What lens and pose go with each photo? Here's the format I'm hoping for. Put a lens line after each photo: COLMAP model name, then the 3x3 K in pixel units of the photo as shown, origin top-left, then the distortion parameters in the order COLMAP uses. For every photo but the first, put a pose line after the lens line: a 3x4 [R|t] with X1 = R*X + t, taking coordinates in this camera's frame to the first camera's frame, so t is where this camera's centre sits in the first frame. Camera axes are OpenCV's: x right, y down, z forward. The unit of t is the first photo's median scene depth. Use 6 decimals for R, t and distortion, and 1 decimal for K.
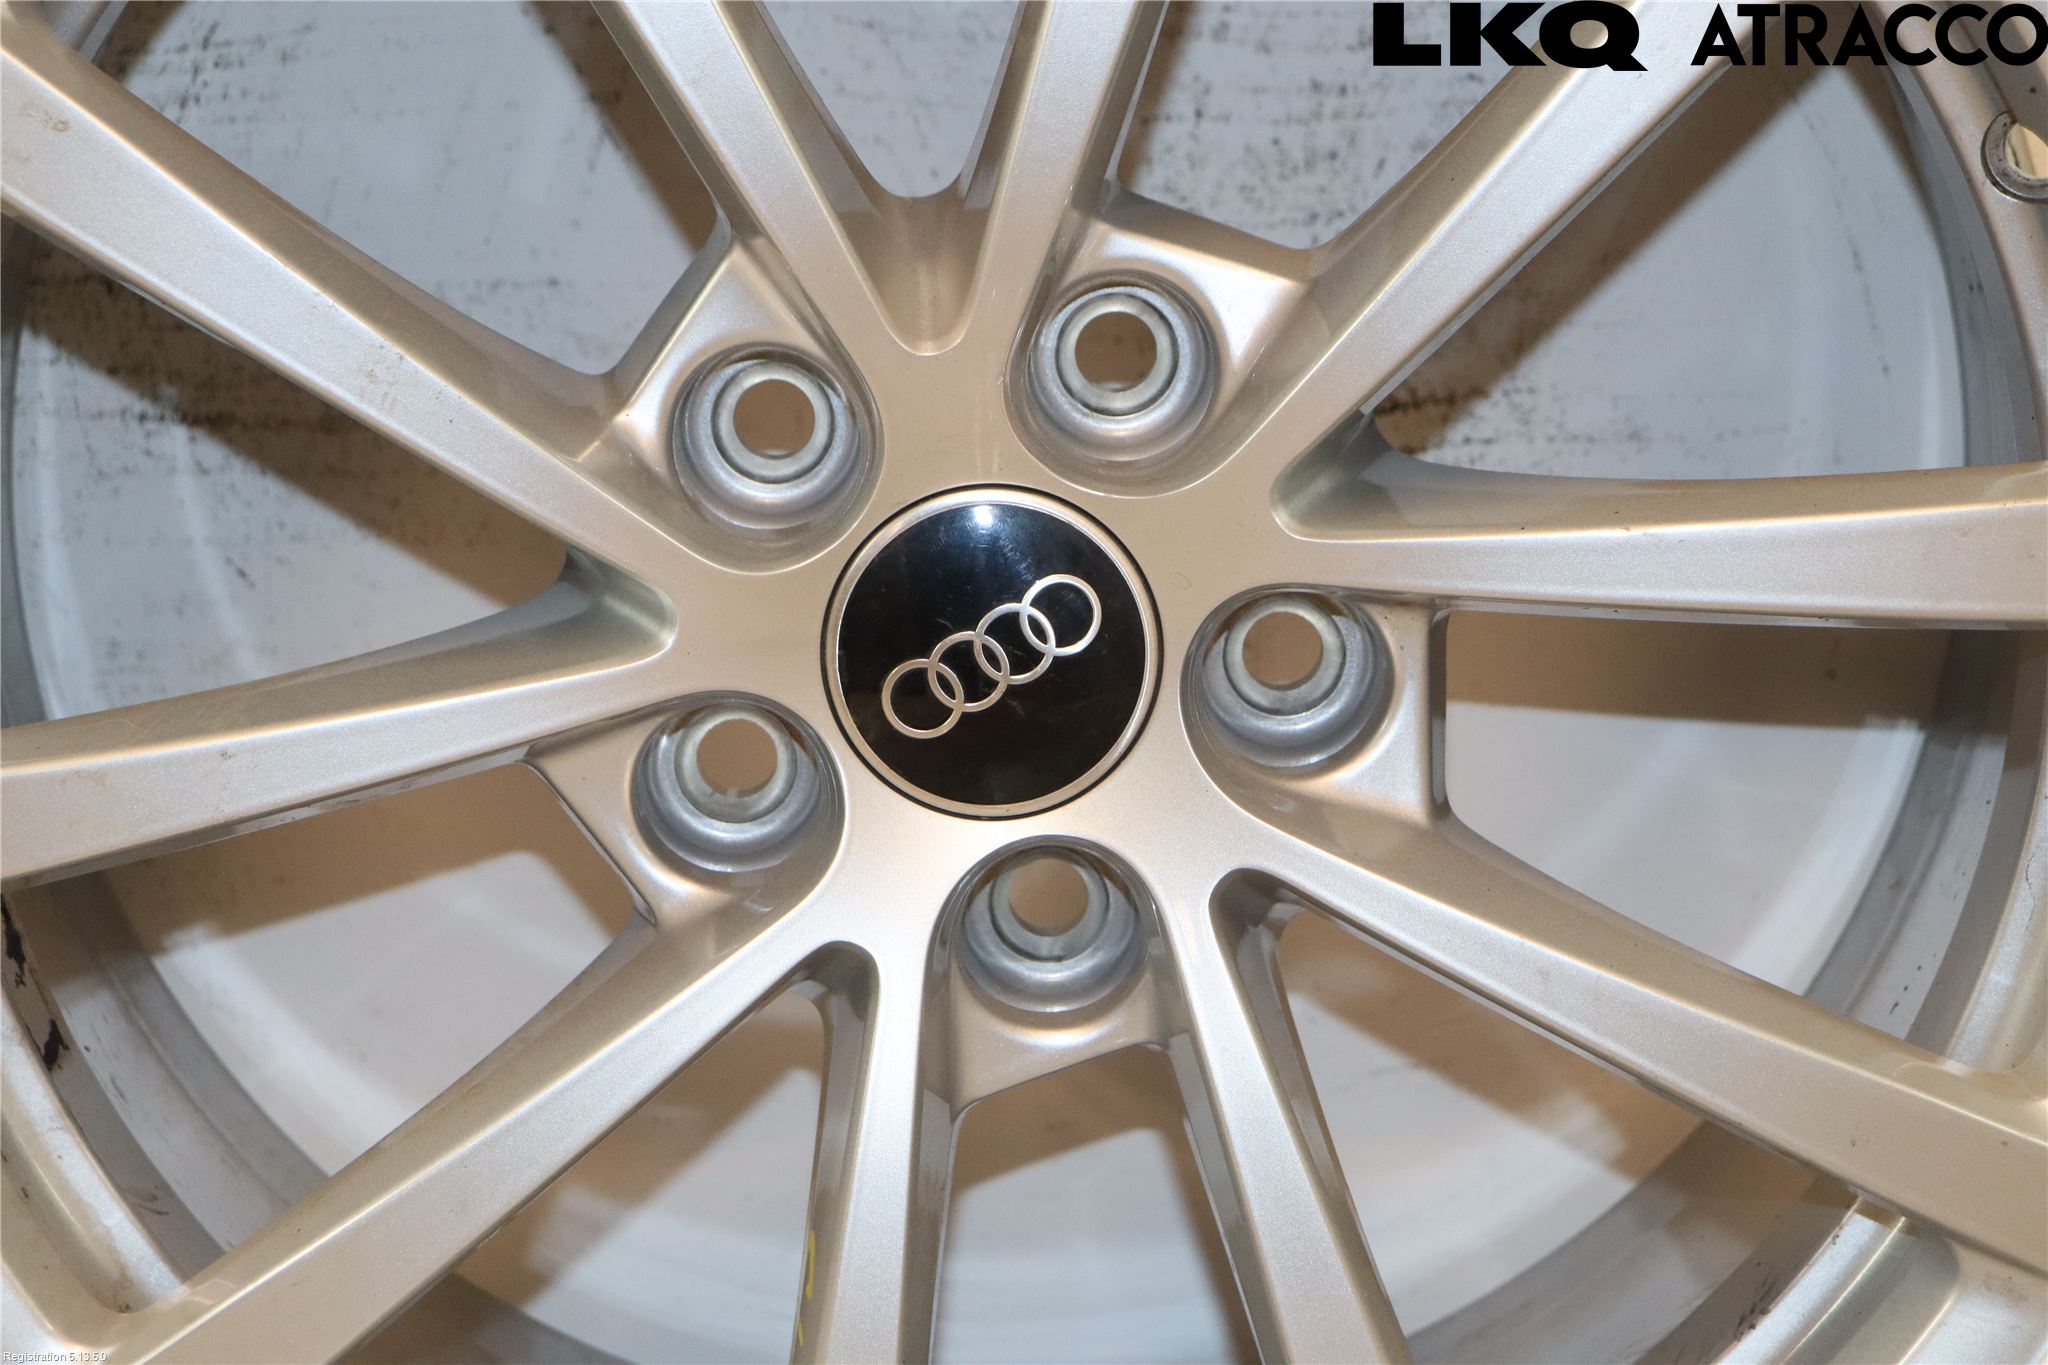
lens RADIAL K [[4536.7, 0, 1014.6], [0, 4536.7, 676.3], [0, 0, 1]] dist [0.348204, 0.000000]
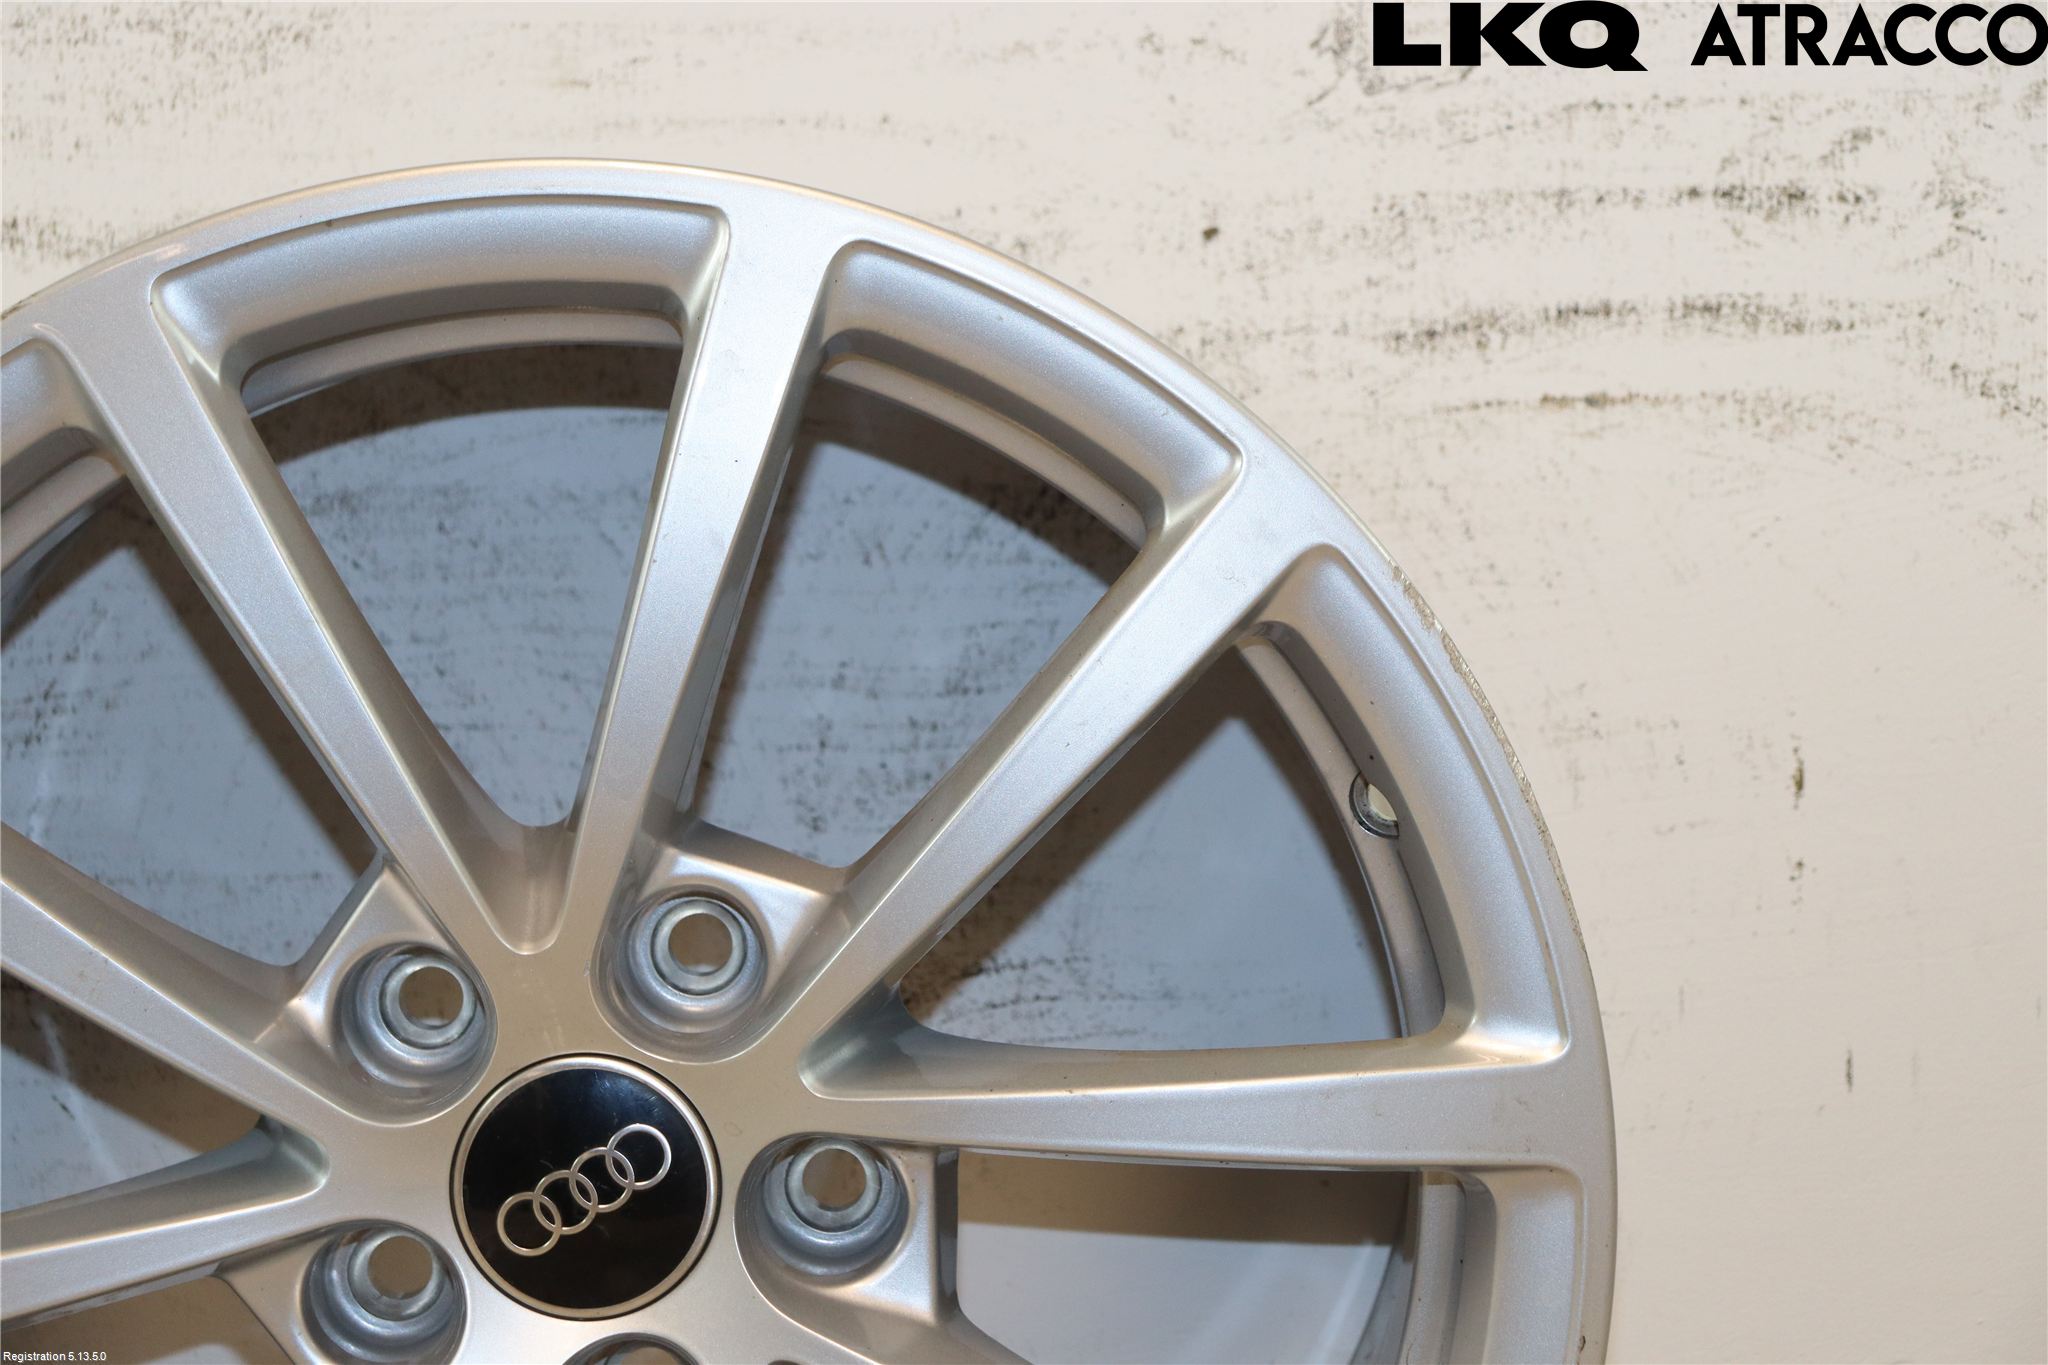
lens RADIAL K [[3686.1, 0, 1021.1], [0, 3686.1, 679.9], [0, 0, 1]] dist [0.199470, 0.000000]
pose [[0.999983, 0.000369, -0.005825, 0.120563], [-0.001017, 0.993759, -0.111544, -0.029857], [0.005748, 0.111548, 0.993742, -0.041115]]
